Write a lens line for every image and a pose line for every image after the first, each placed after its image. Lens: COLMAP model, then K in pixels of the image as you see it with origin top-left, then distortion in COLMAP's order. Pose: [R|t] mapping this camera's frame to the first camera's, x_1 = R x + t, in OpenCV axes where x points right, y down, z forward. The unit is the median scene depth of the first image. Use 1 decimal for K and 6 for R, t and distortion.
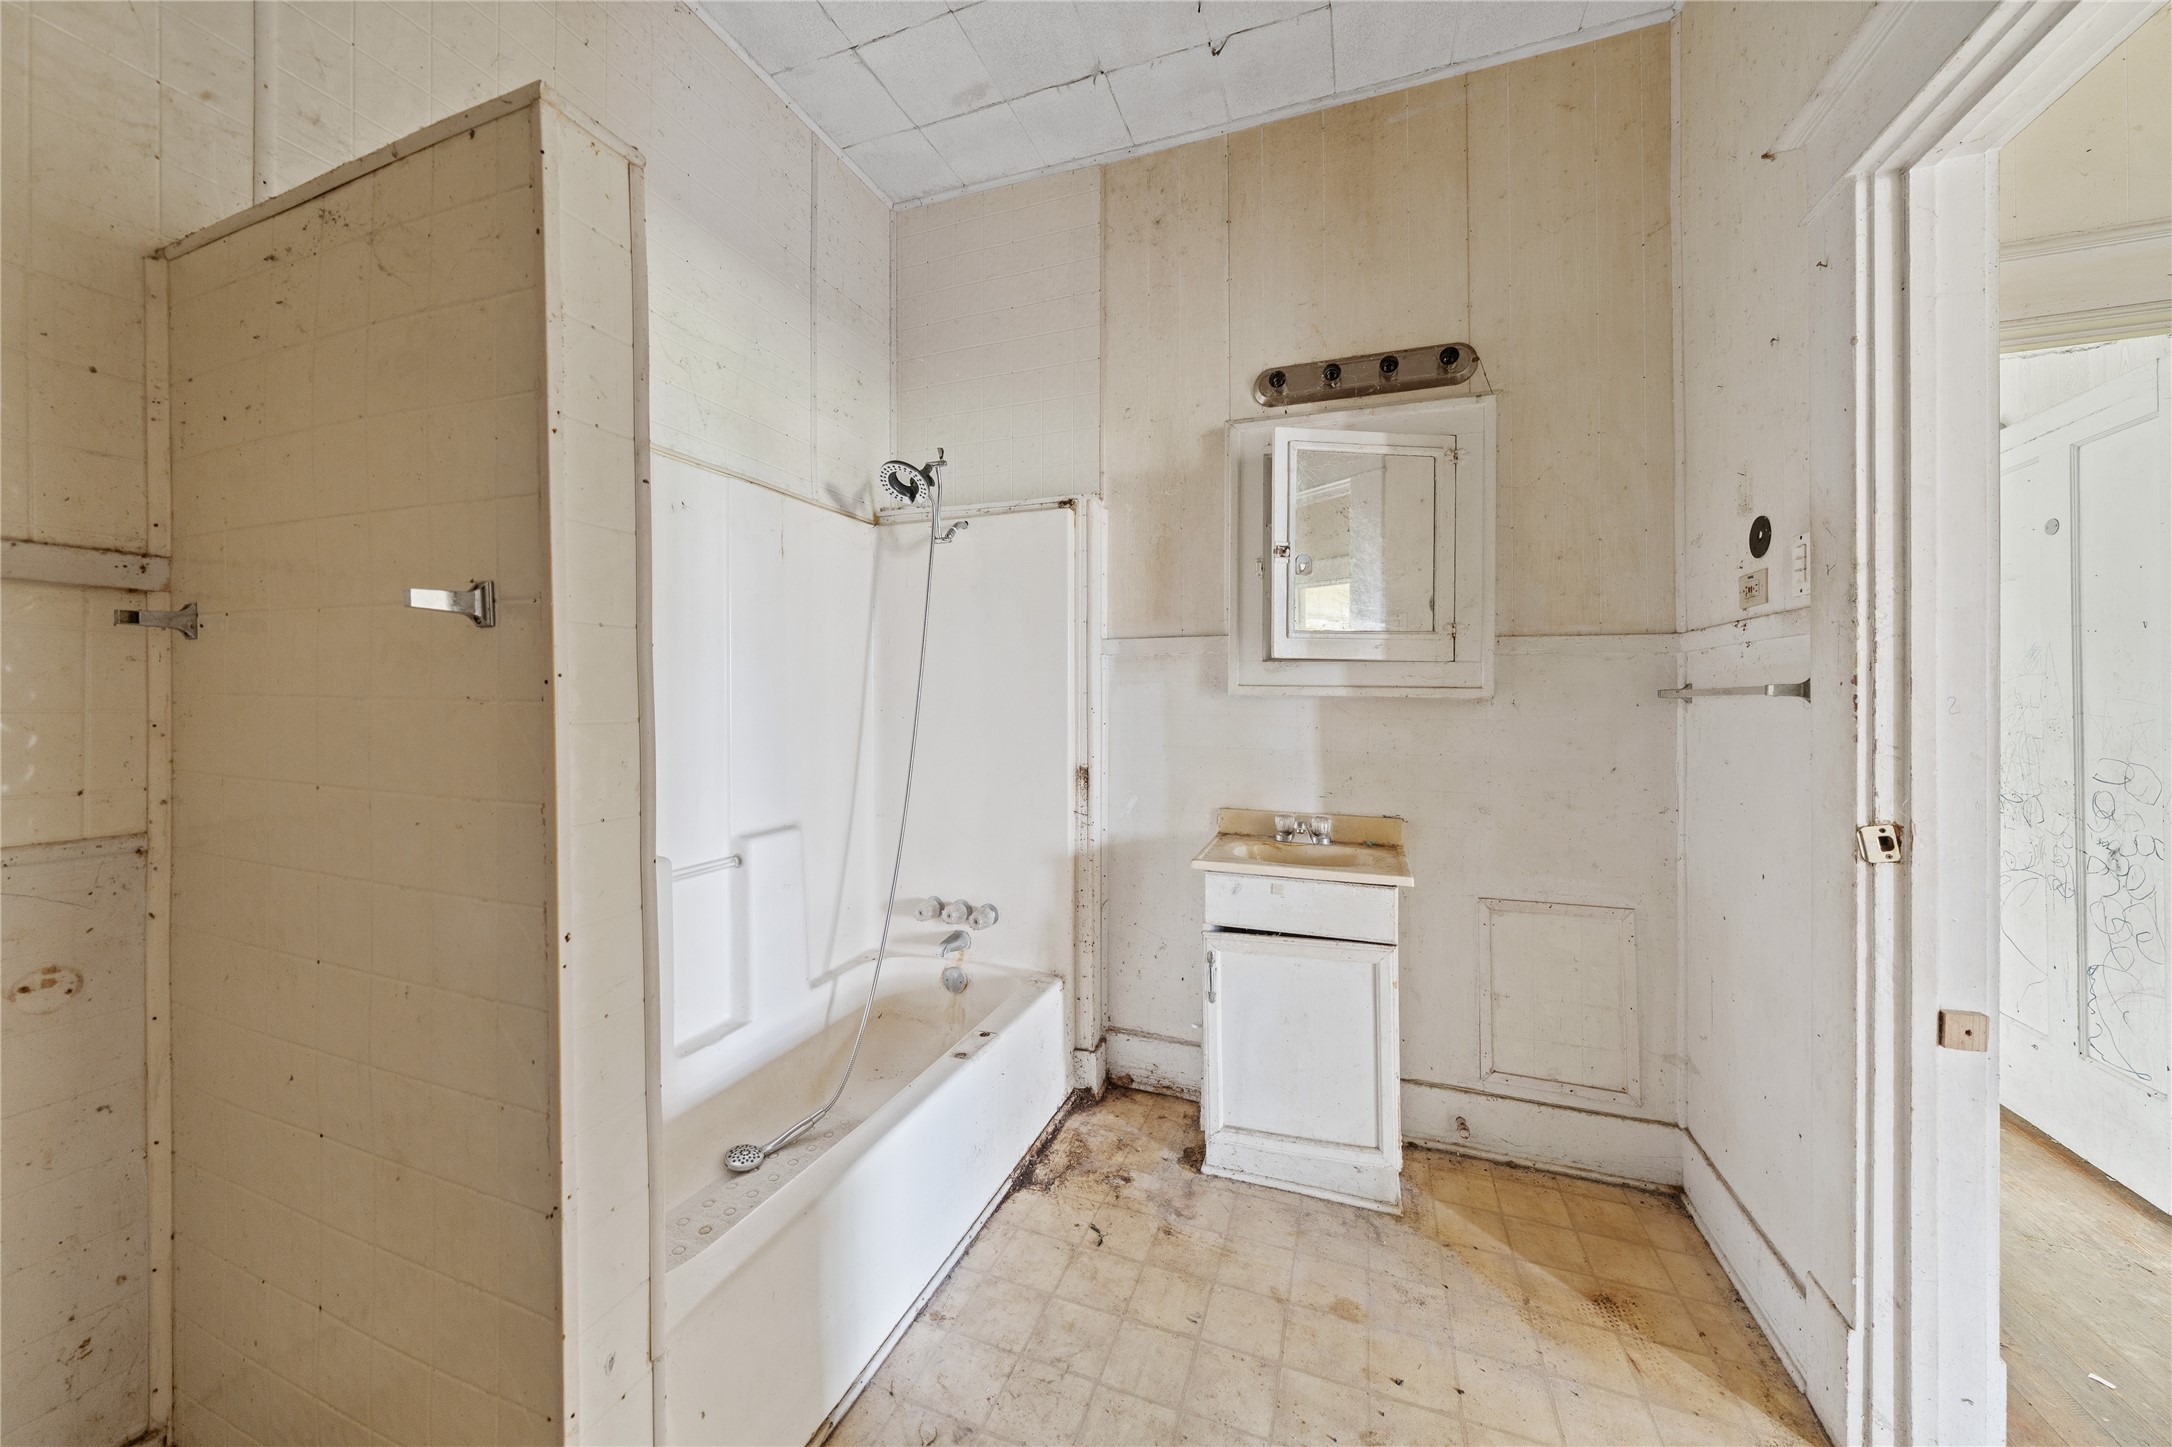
lens RADIAL K [[739.0, 0, 1075.5], [0, 739.0, 712.2], [0, 0, 1]] dist [-0.003368, 0.000180]
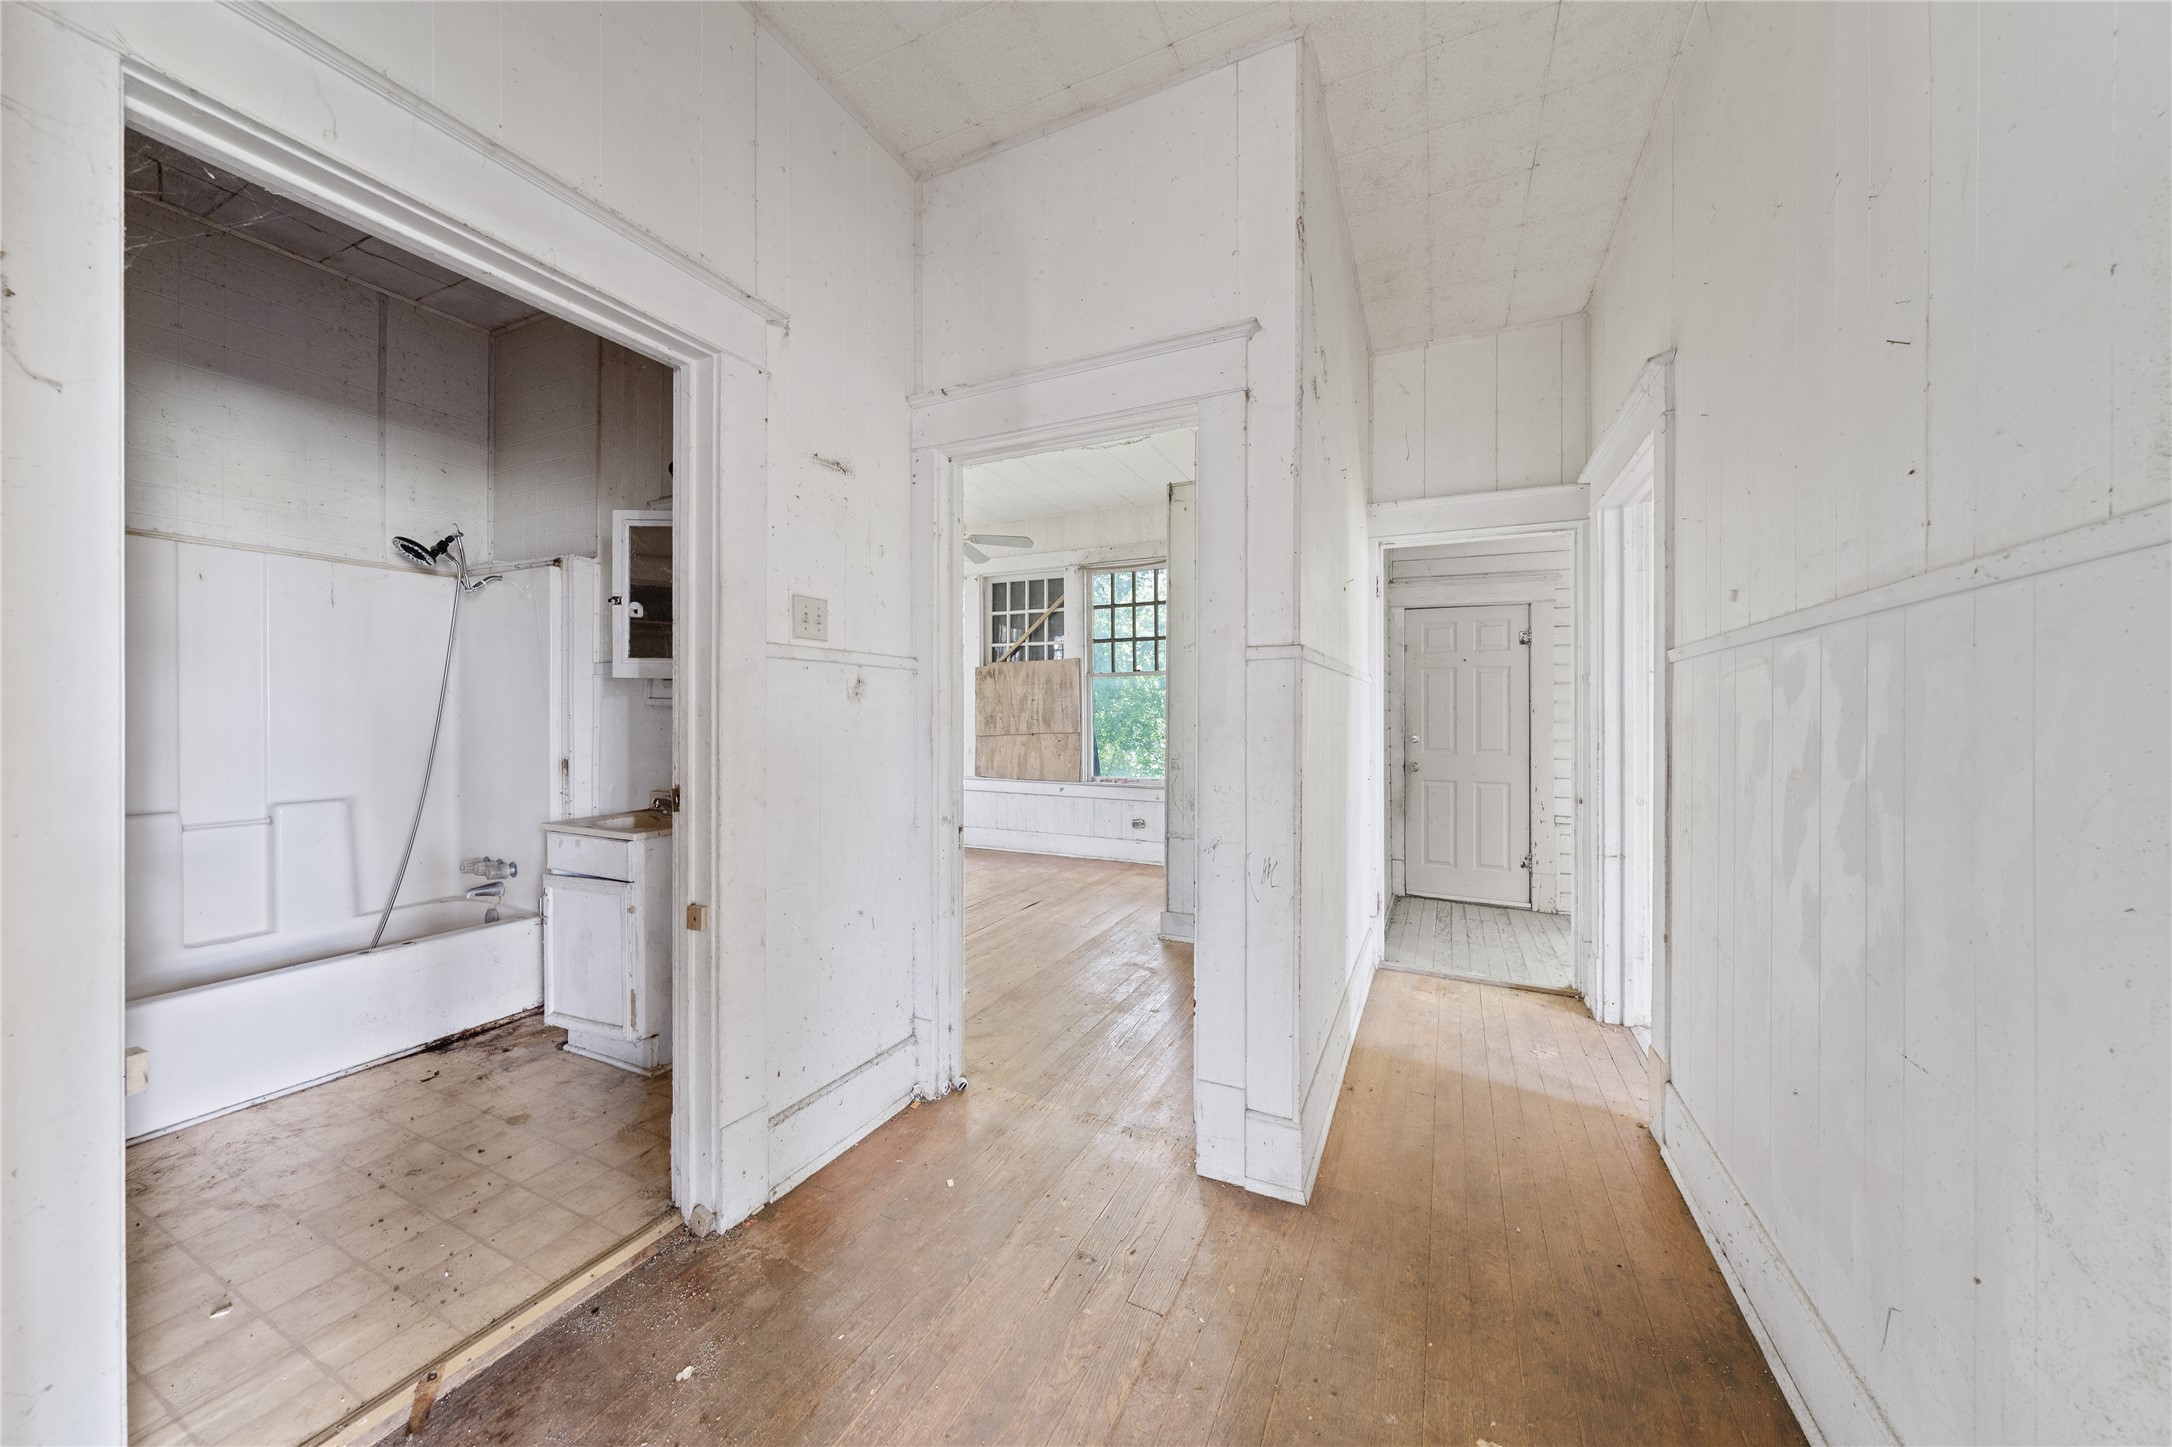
lens RADIAL K [[739.0, 0, 1094.4], [0, 739.0, 725.3], [0, 0, 1]] dist [-0.003368, 0.000180]
pose [[0.996629, 0.003204, -0.081976, 1.254051], [-0.003008, 0.999992, 0.002502, 0.007879], [0.081984, -0.002247, 0.996631, -0.292209]]
